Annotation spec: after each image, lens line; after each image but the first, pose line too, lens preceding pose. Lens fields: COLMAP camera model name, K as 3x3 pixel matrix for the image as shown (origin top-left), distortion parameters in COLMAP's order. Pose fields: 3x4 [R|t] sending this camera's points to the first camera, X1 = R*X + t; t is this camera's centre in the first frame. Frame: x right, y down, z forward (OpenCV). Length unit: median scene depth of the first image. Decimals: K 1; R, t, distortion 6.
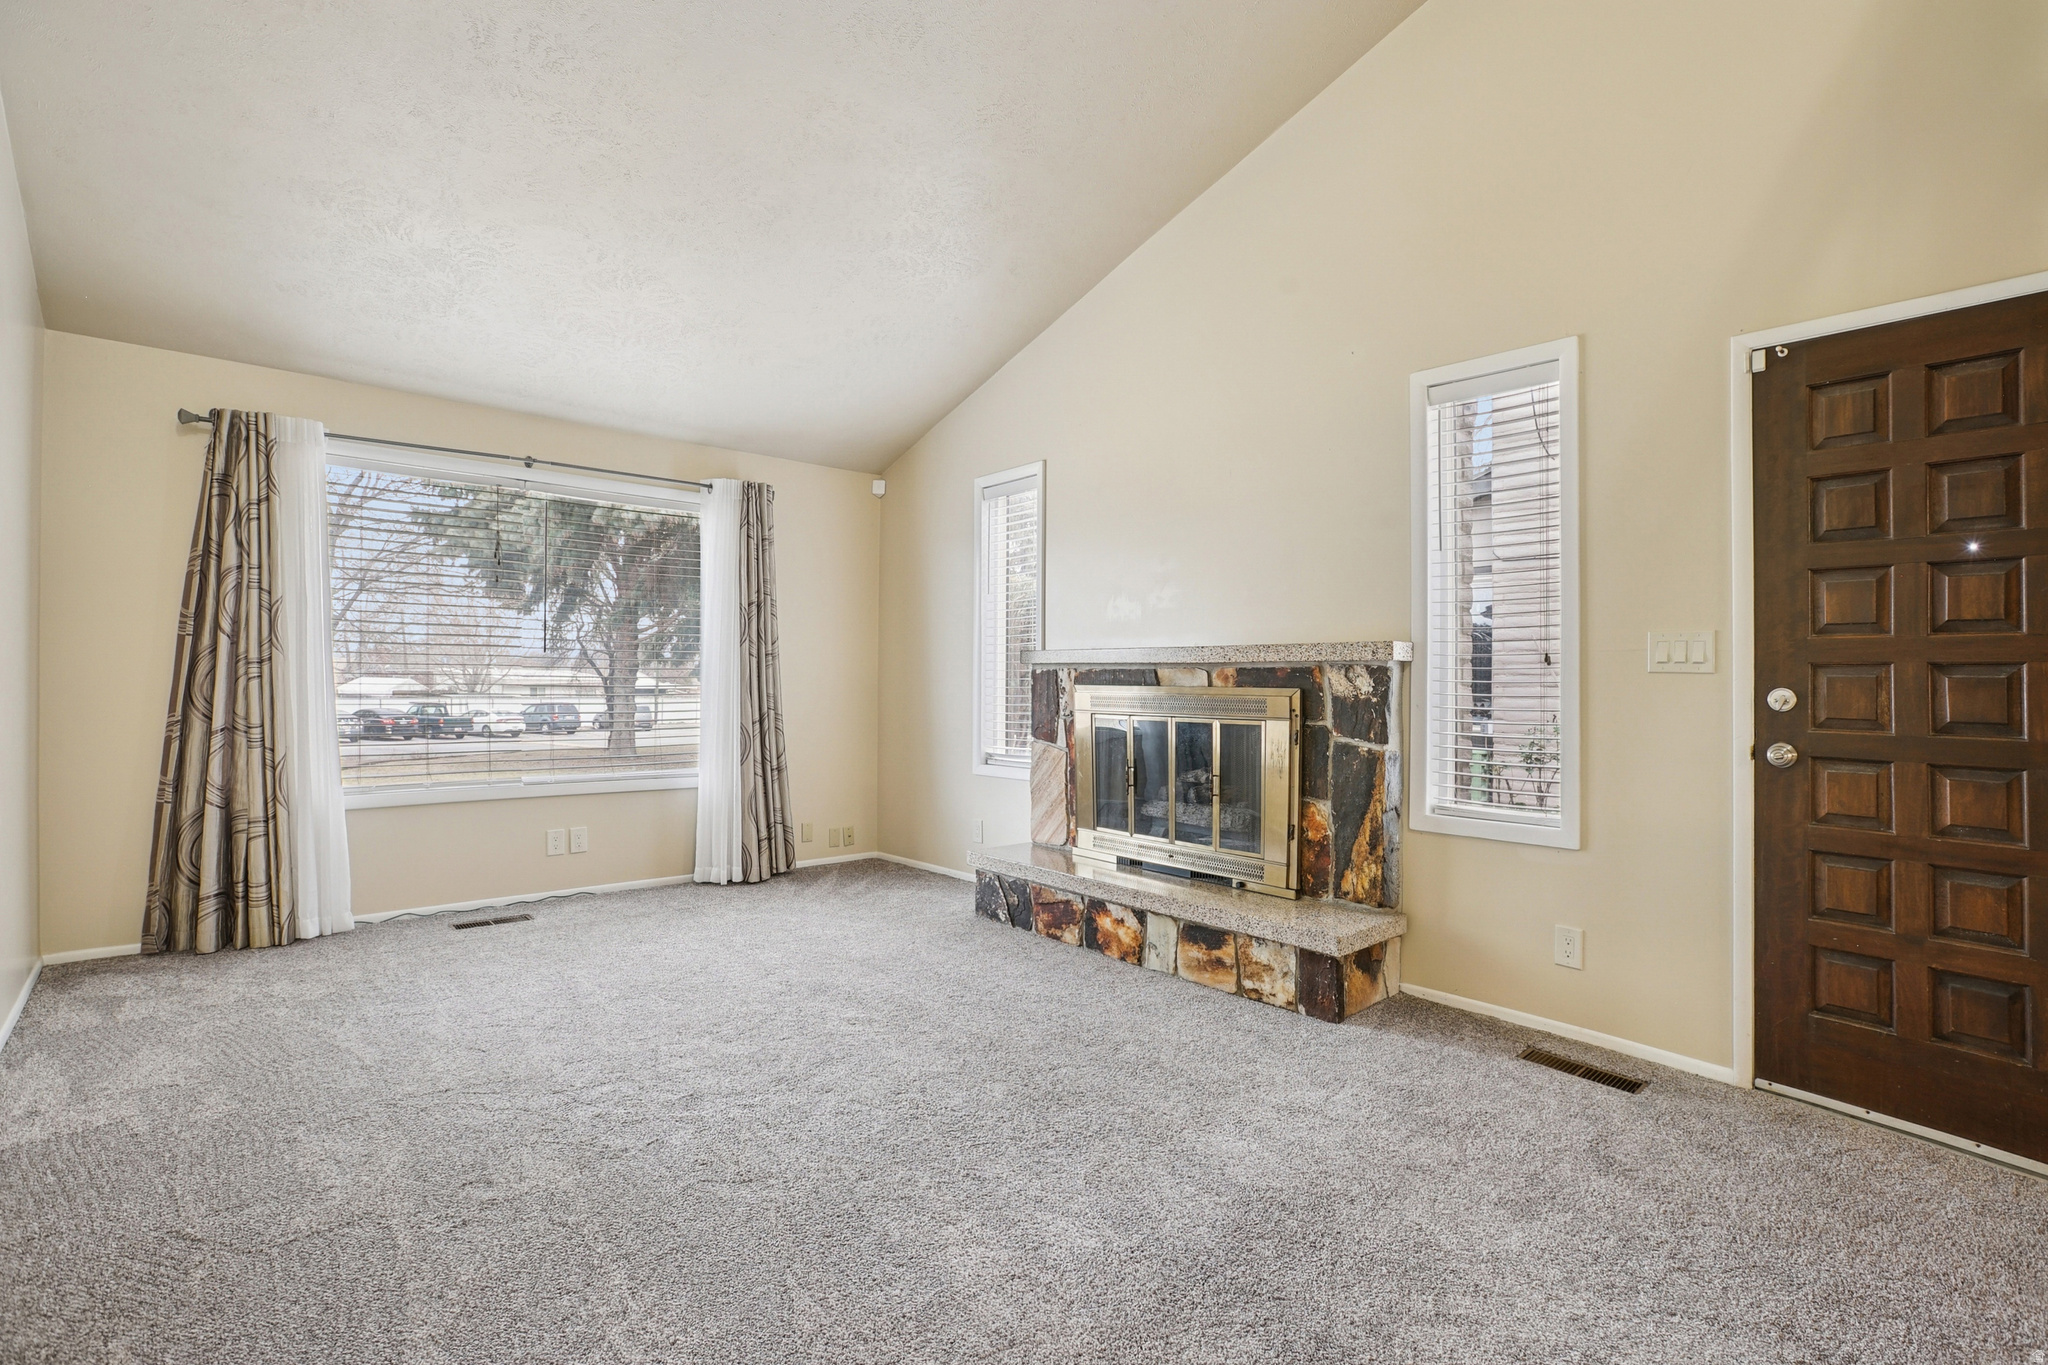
lens RADIAL K [[941.1, 0, 977.1], [0, 941.1, 681.9], [0, 0, 1]] dist [-0.036702, 0.011433]
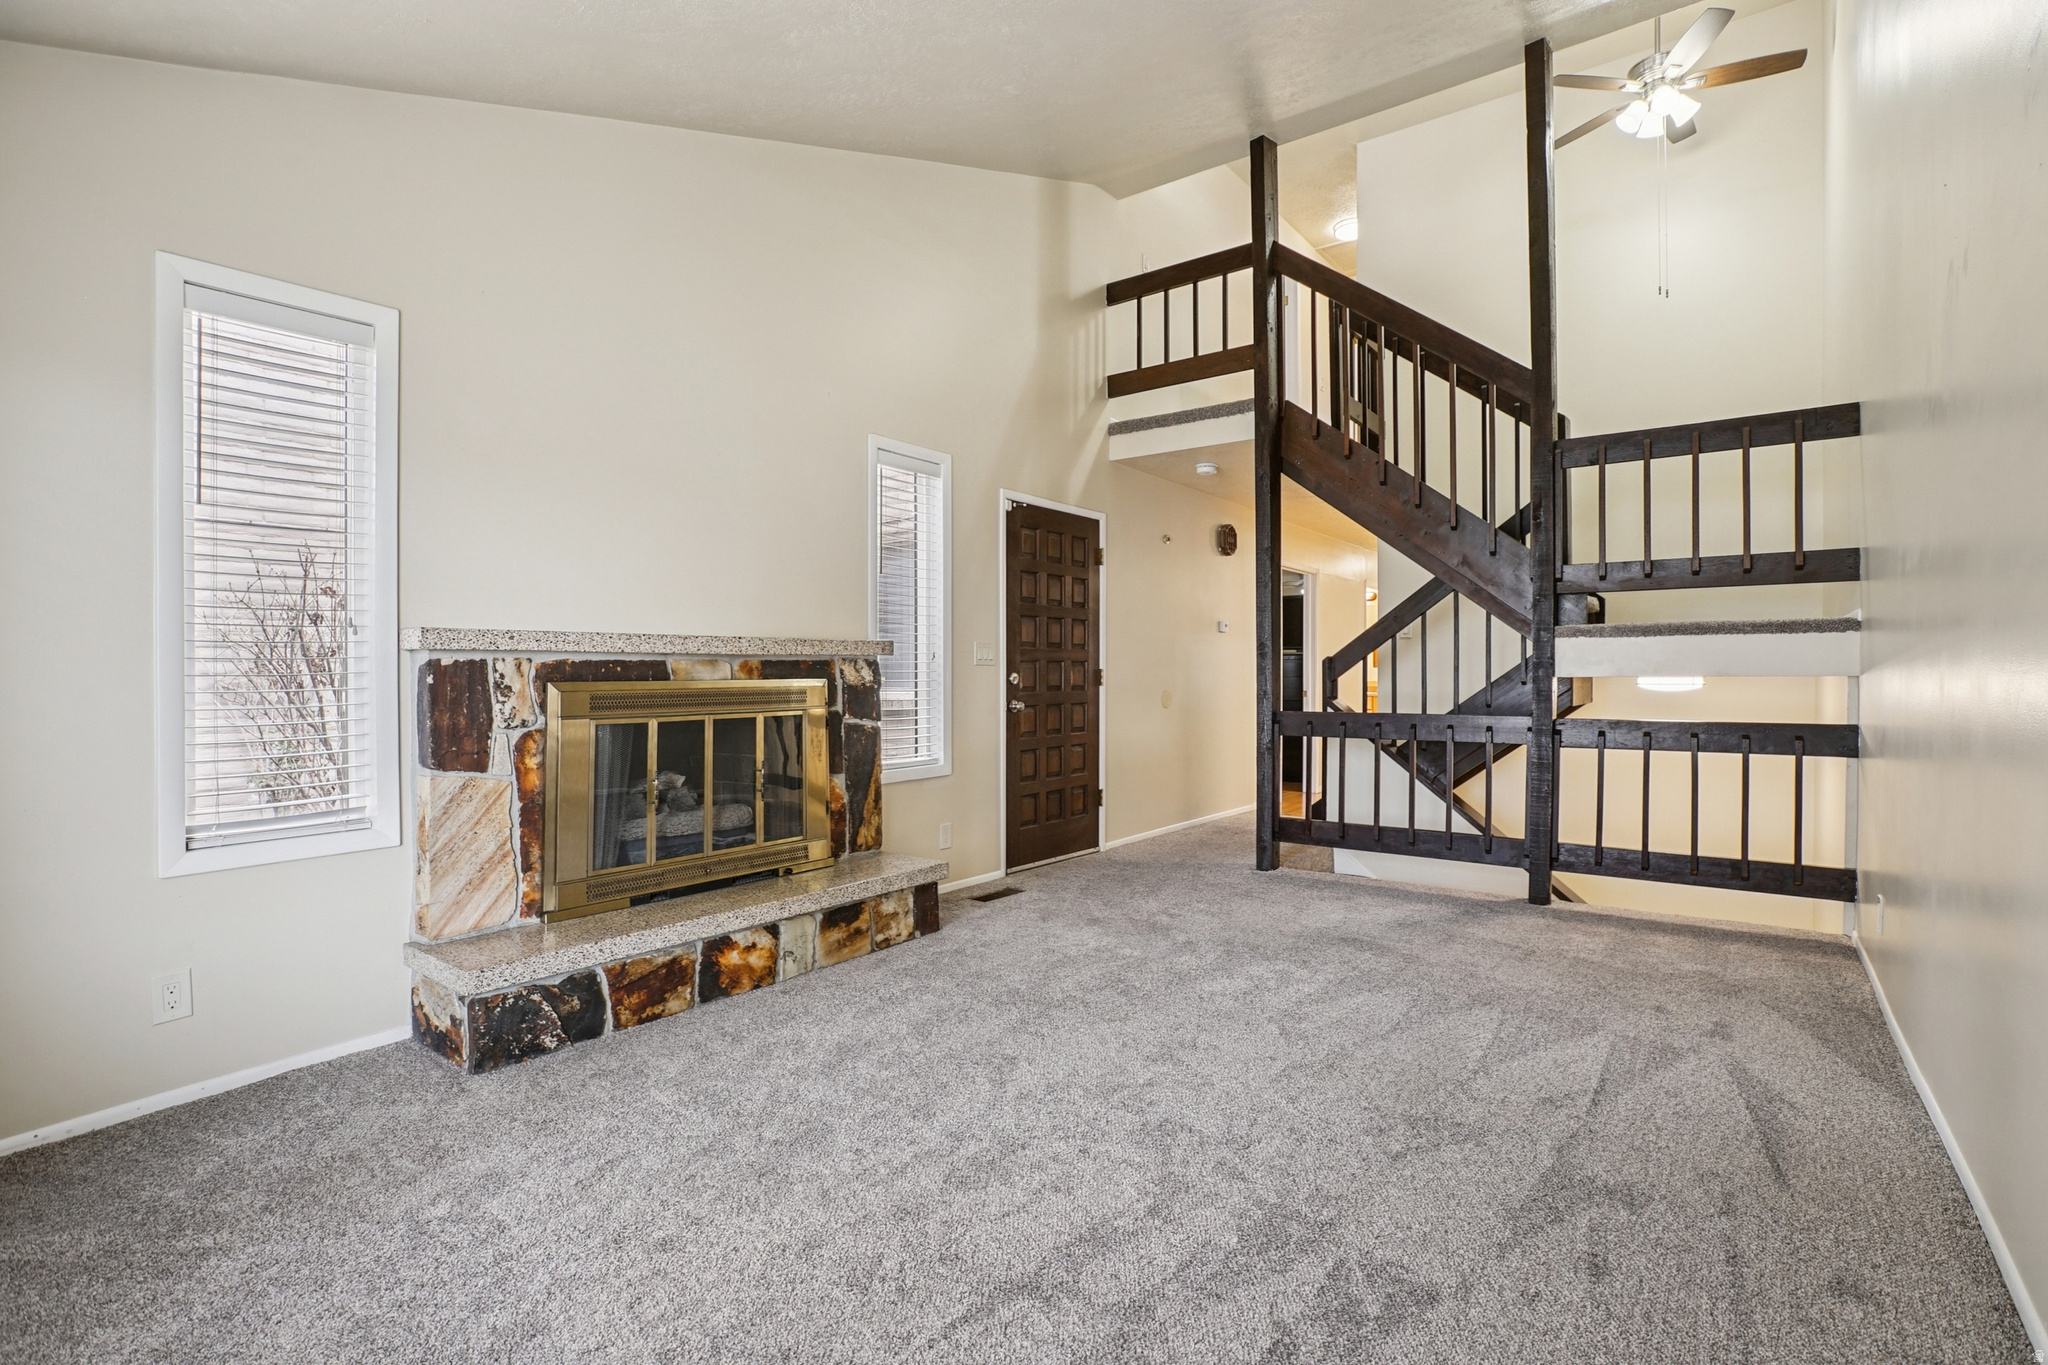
lens RADIAL K [[941.1, 0, 1061.7], [0, 941.1, 693.4], [0, 0, 1]] dist [-0.036702, 0.011433]
pose [[-0.228811, -0.032104, 0.972941, -0.821557], [0.004244, 0.999414, 0.033976, -0.012791], [-0.973462, 0.011903, -0.228541, 0.984438]]
